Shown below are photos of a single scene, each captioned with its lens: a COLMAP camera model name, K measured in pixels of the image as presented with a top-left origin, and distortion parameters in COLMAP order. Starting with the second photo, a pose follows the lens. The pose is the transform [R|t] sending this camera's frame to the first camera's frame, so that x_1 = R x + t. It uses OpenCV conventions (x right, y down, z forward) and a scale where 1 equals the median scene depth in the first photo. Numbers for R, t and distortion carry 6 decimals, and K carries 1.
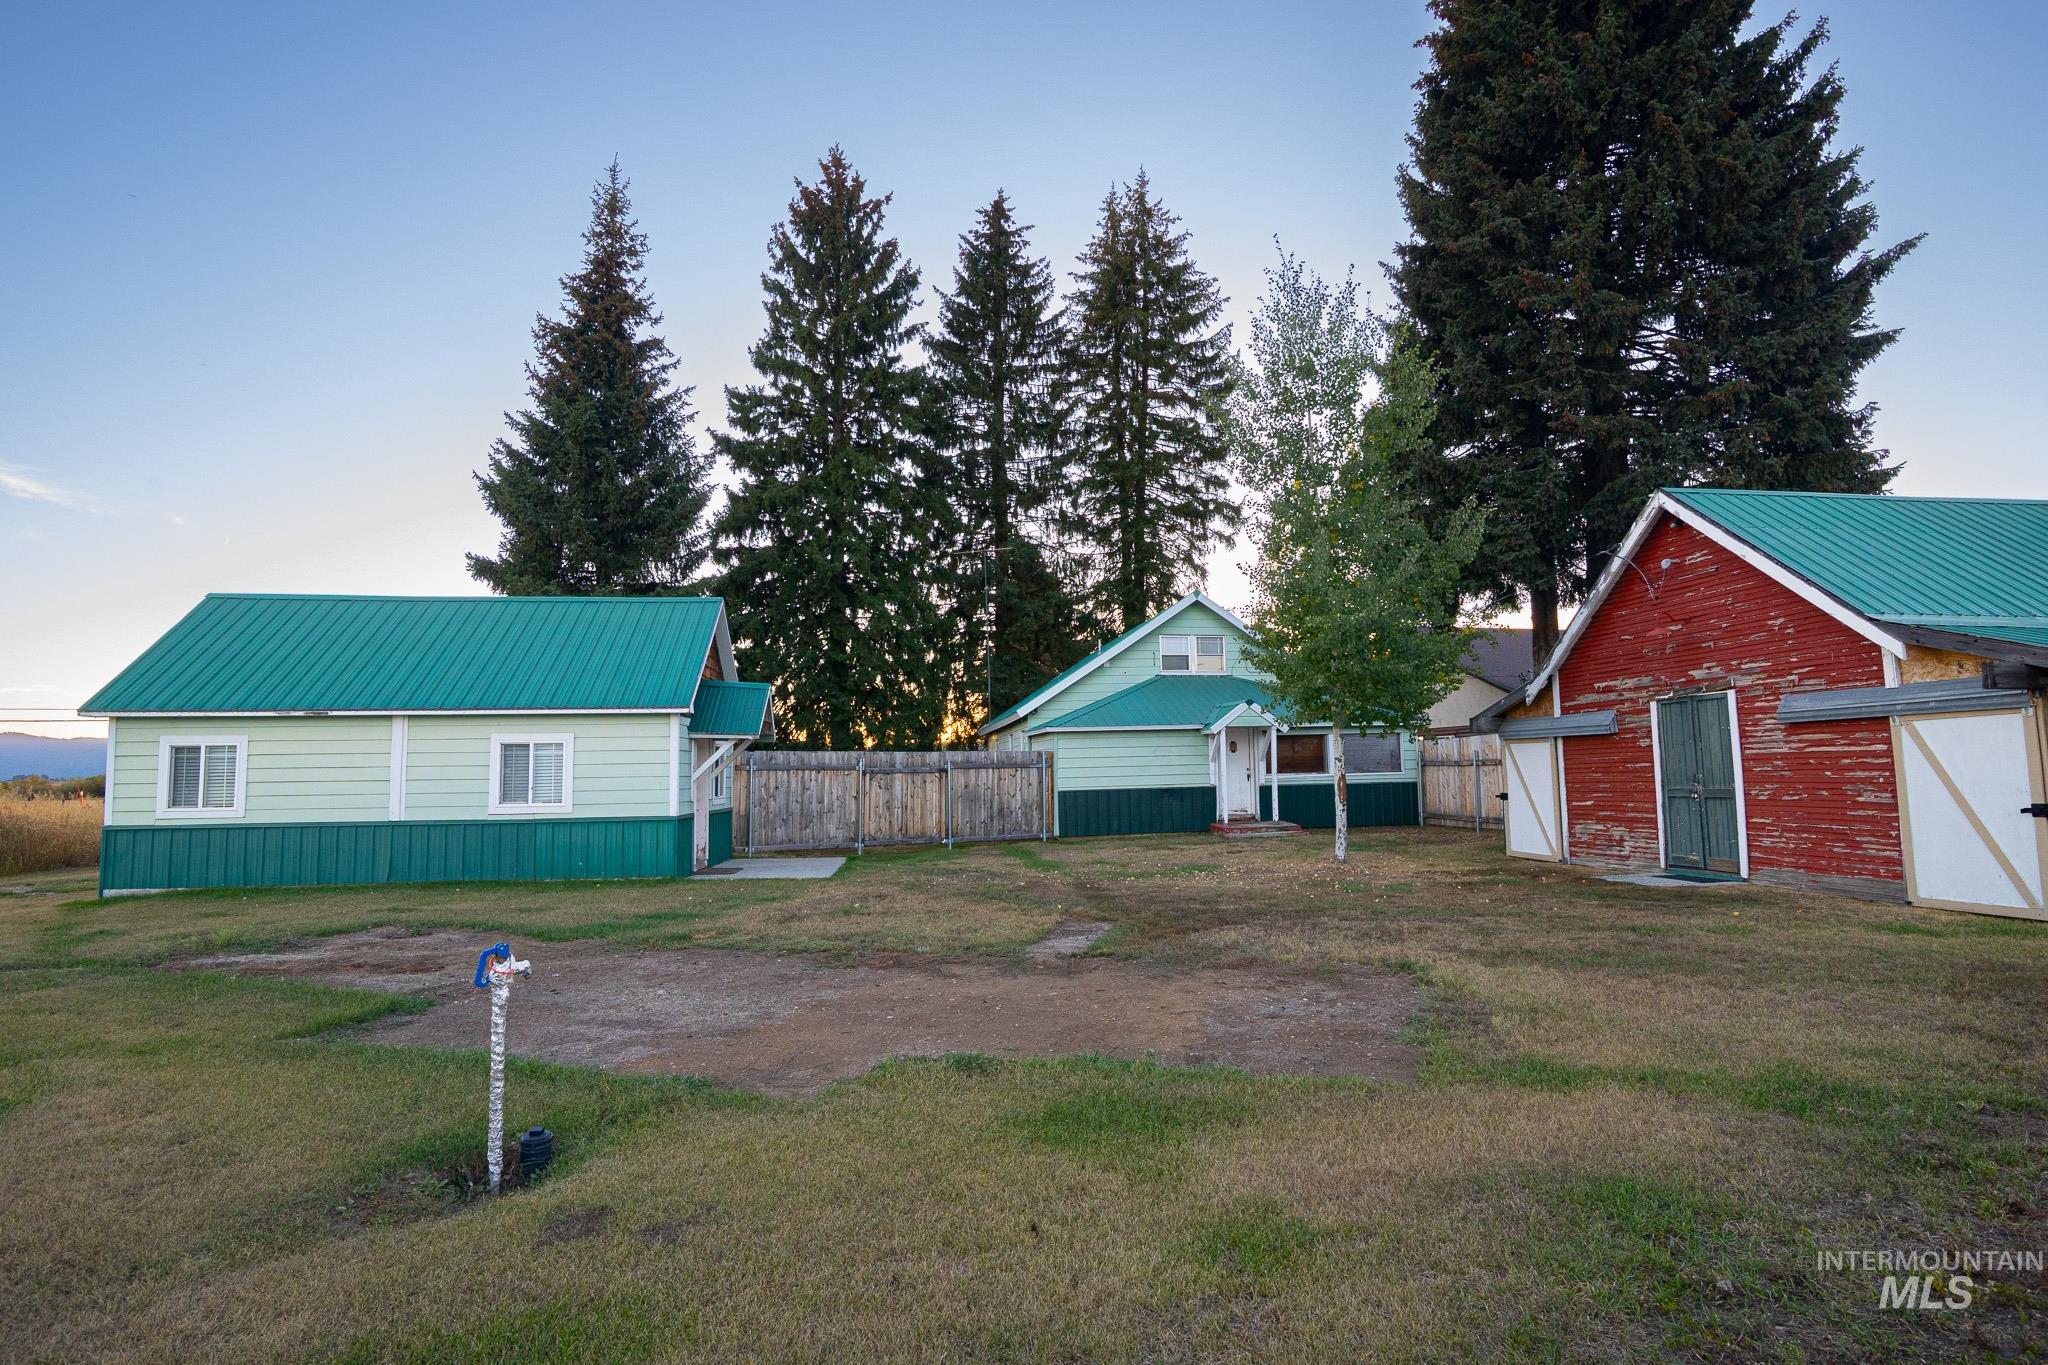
lens RADIAL K [[958.3, 0, 1024.3], [0, 958.3, 654.0], [0, 0, 1]] dist [-0.037310, 0.000130]
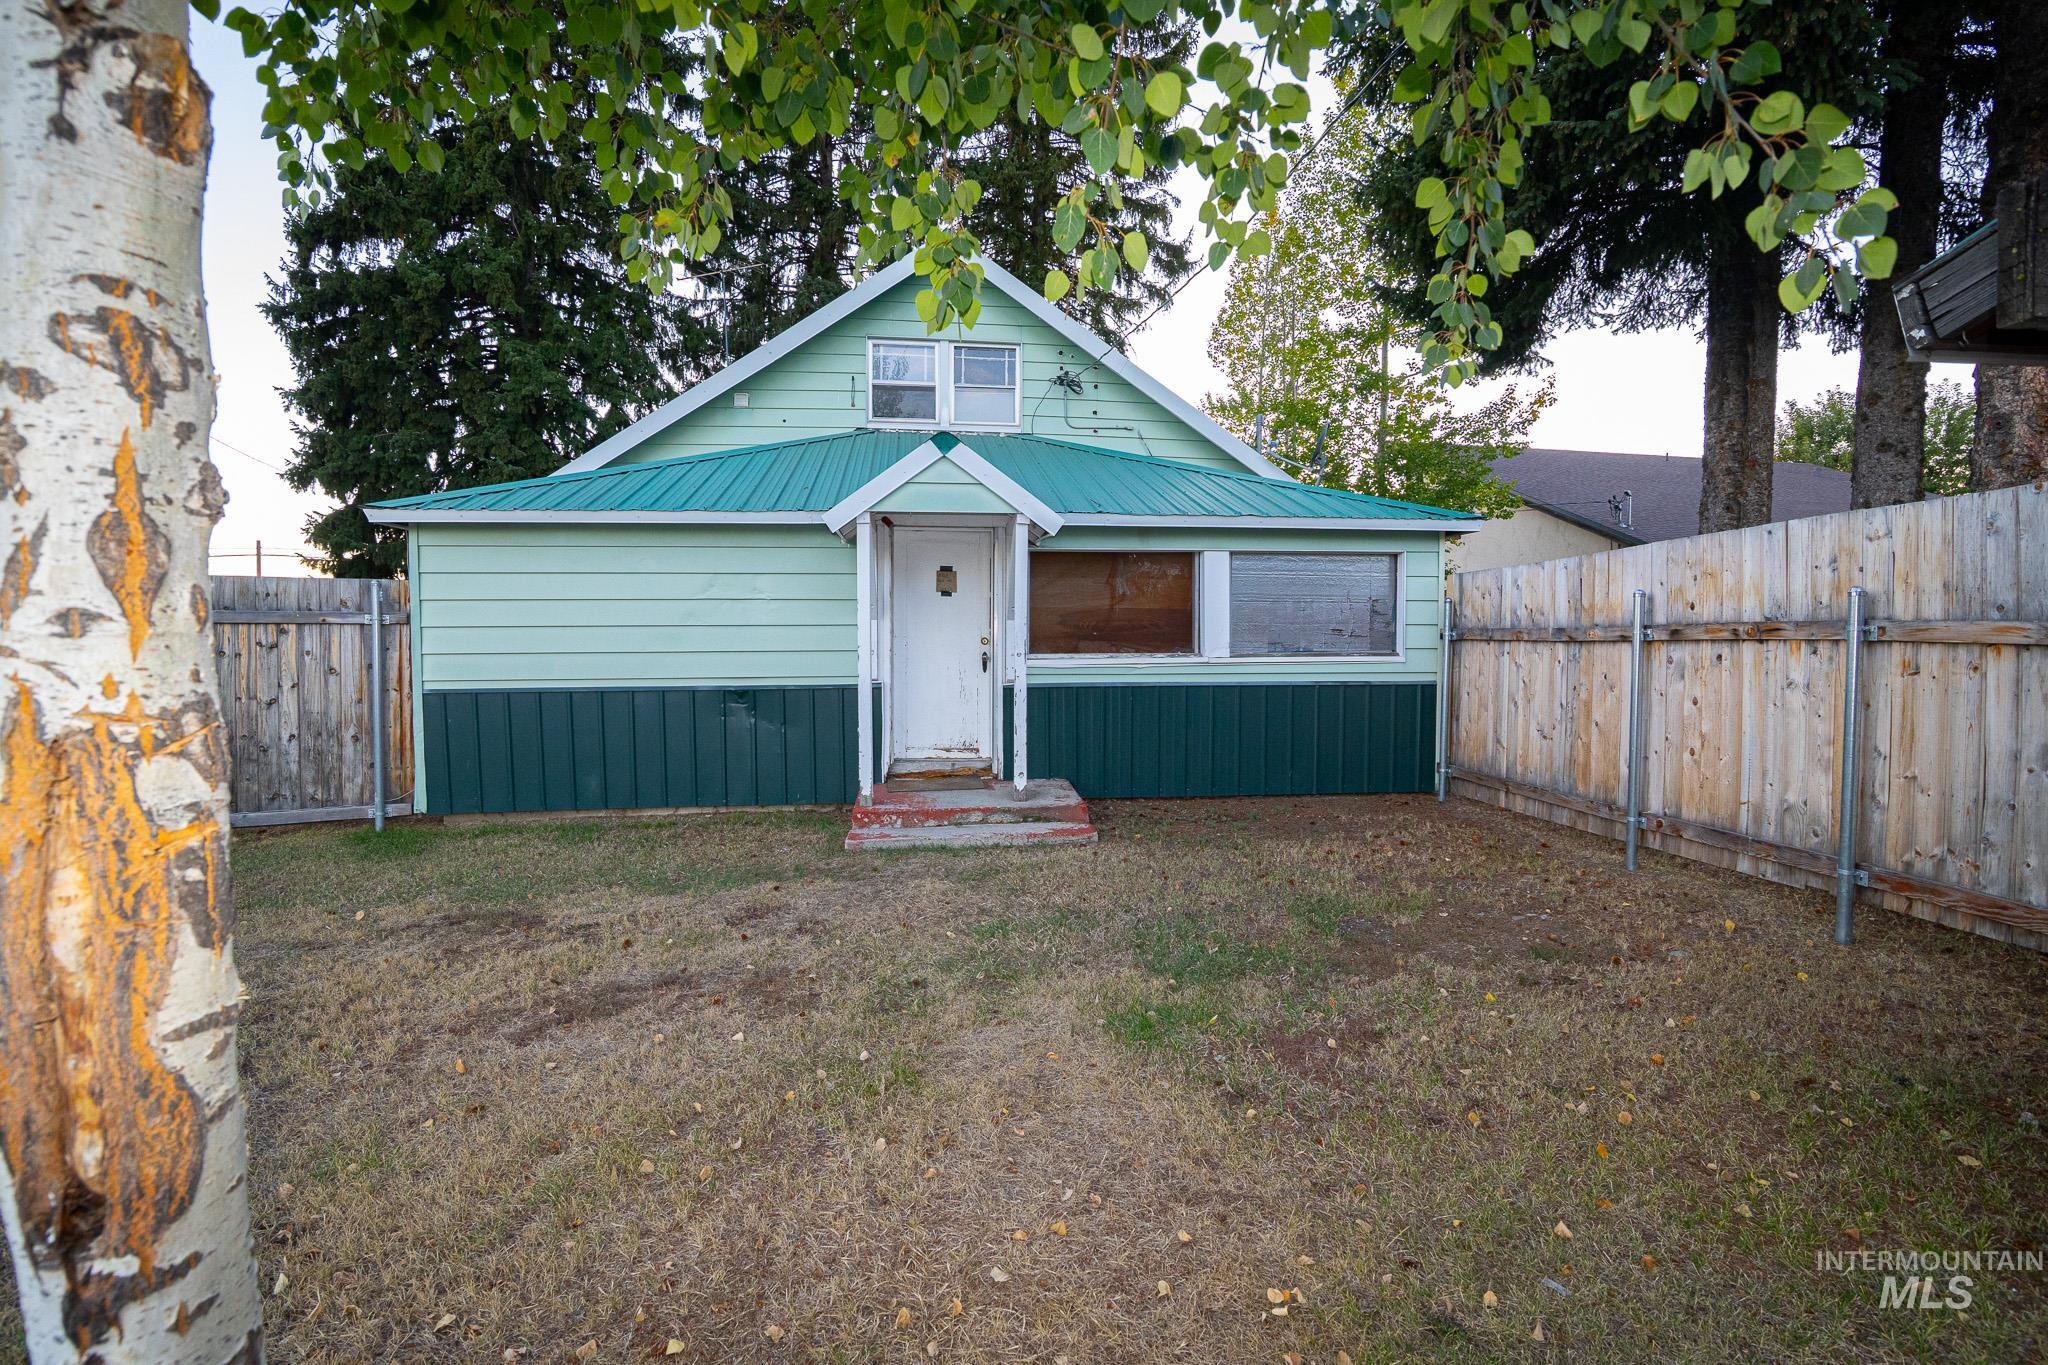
lens RADIAL K [[958.3, 0, 1024.3], [0, 958.3, 654.0], [0, 0, 1]] dist [-0.037310, 0.000130]
pose [[0.999805, 0.017140, -0.009827, 0.283355], [-0.015687, 0.991051, 0.132557, 0.084560], [0.012011, -0.132377, 0.991127, 0.701017]]
